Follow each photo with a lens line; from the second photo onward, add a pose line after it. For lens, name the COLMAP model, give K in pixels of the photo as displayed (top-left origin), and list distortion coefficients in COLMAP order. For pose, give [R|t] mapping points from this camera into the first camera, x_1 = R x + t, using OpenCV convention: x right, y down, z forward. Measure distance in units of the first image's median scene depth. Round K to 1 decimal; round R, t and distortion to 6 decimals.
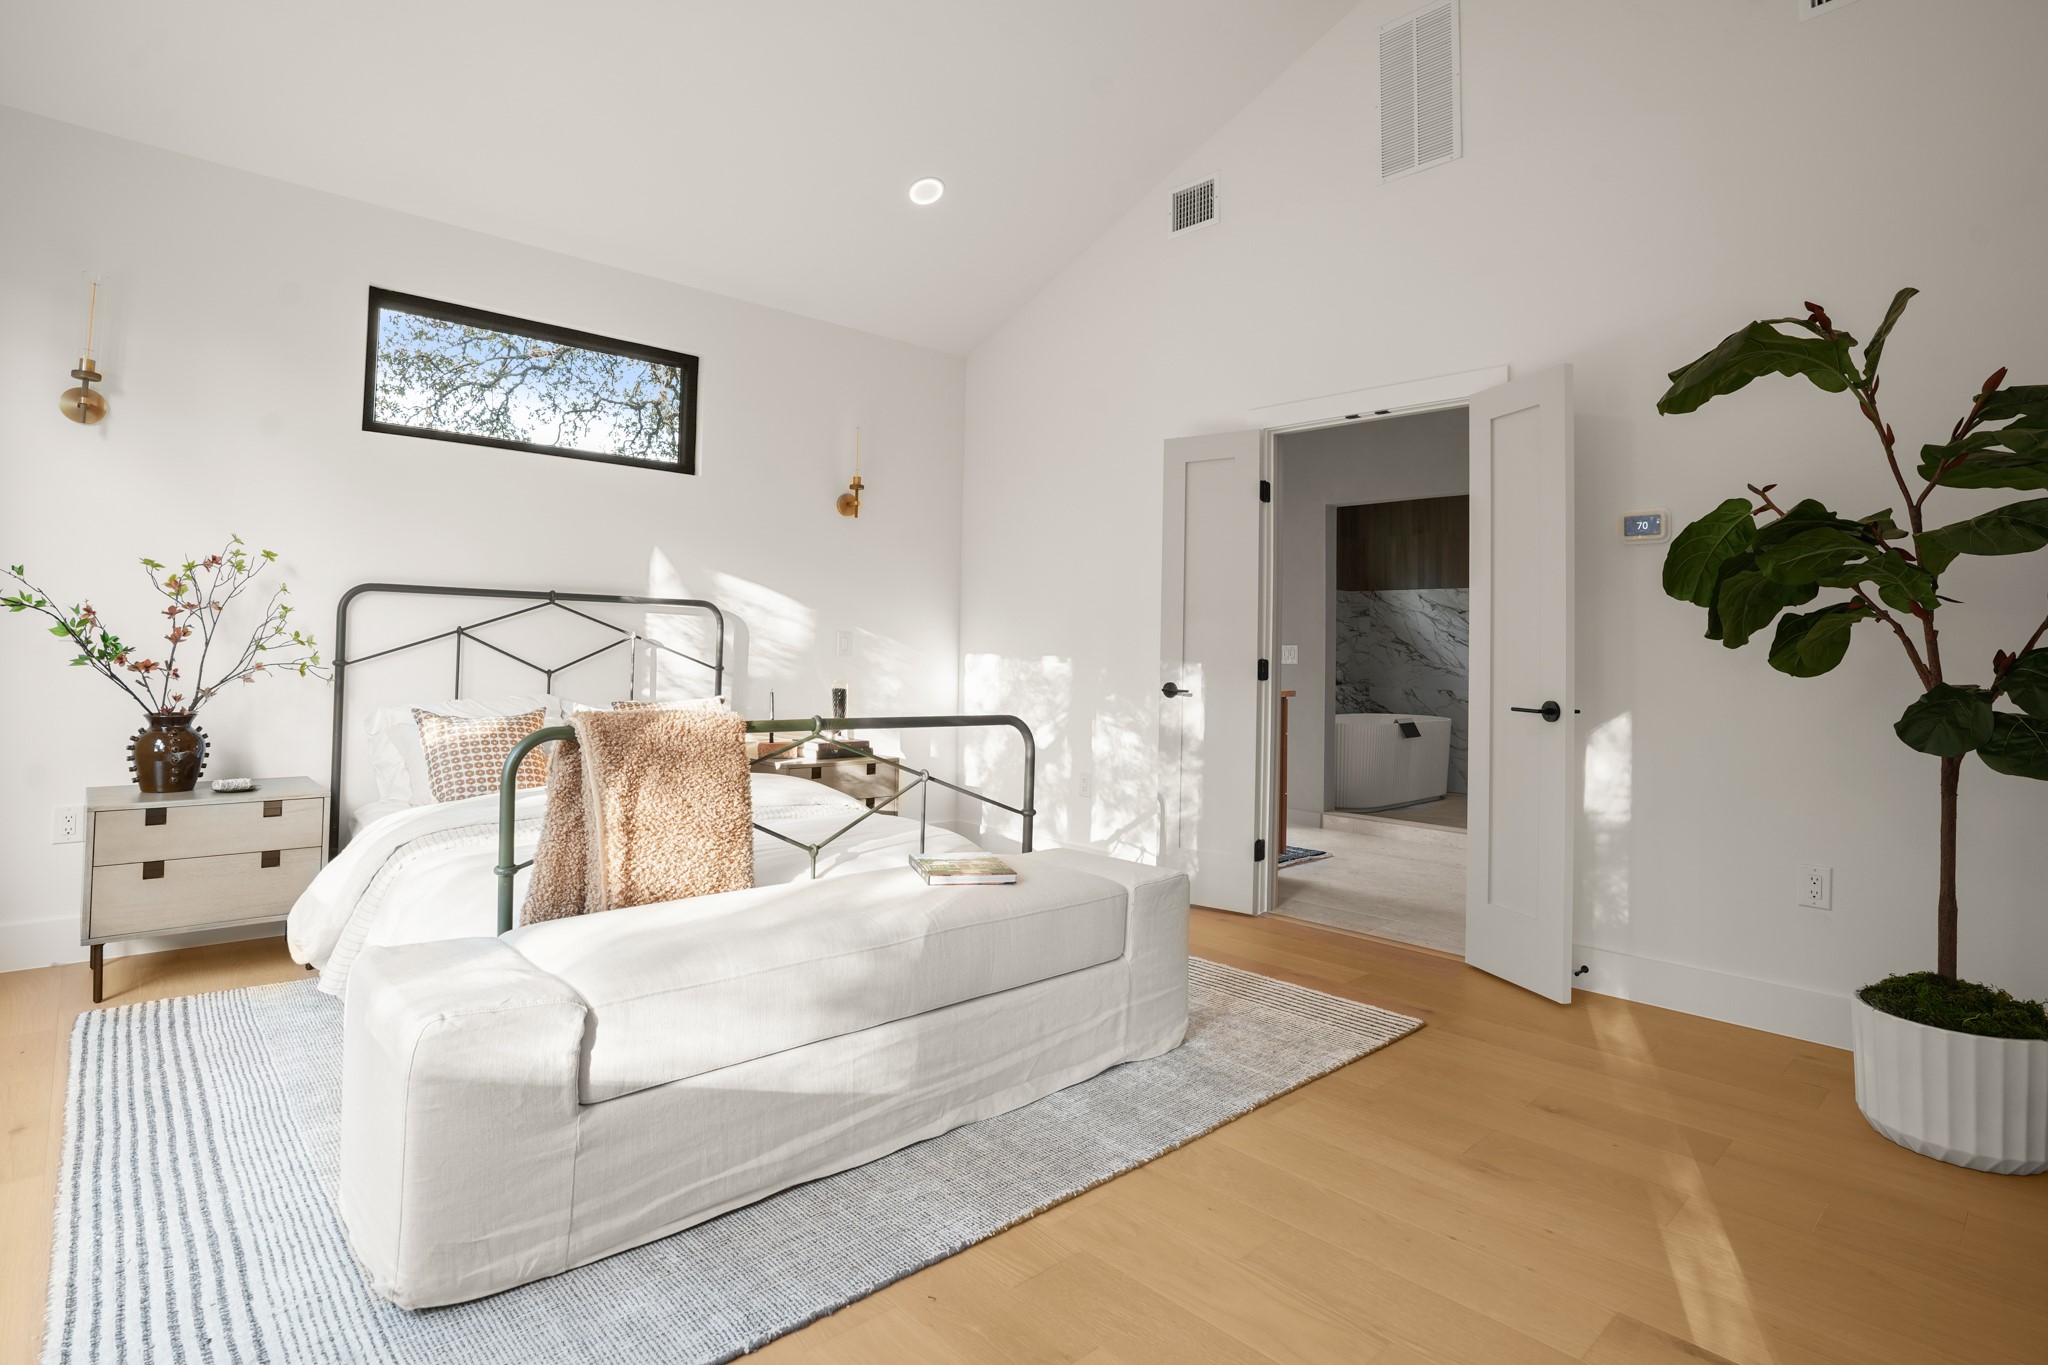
lens RADIAL K [[1029.5, 0, 1023.4], [0, 1029.5, 638.5], [0, 0, 1]] dist [-0.032545, 0.000247]
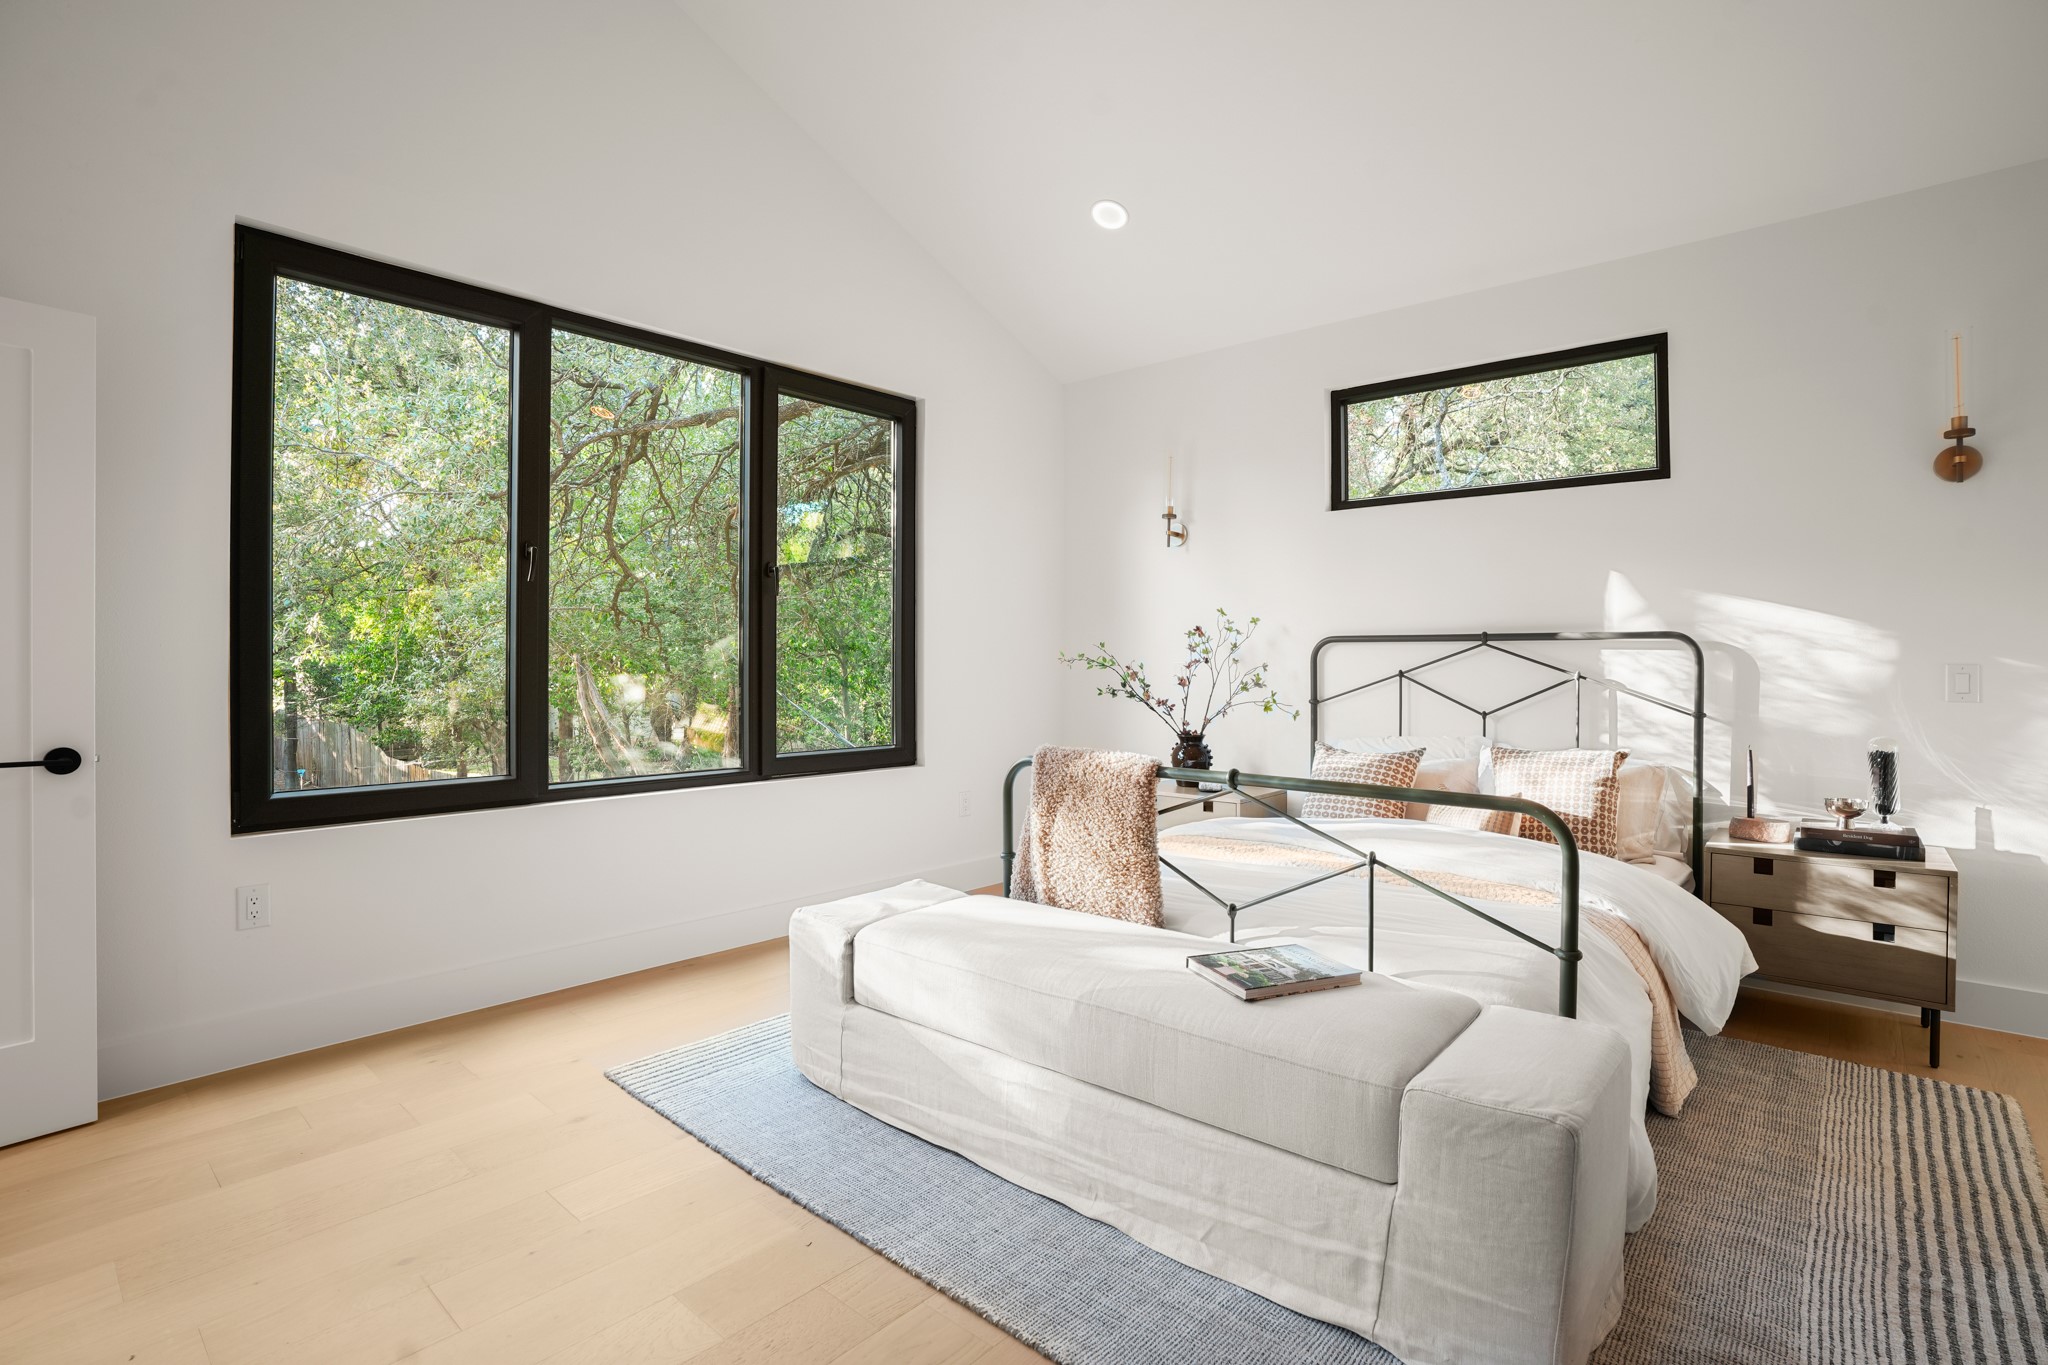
lens RADIAL K [[974.5, 0, 1024.0], [0, 974.5, 682.5], [0, 0, 1]] dist [-0.042263, 0.000531]
pose [[0.109829, 0.000239, -0.993950, 0.558532], [0.015943, 0.999871, 0.002002, -0.008691], [0.993823, -0.016067, 0.109811, 0.594097]]
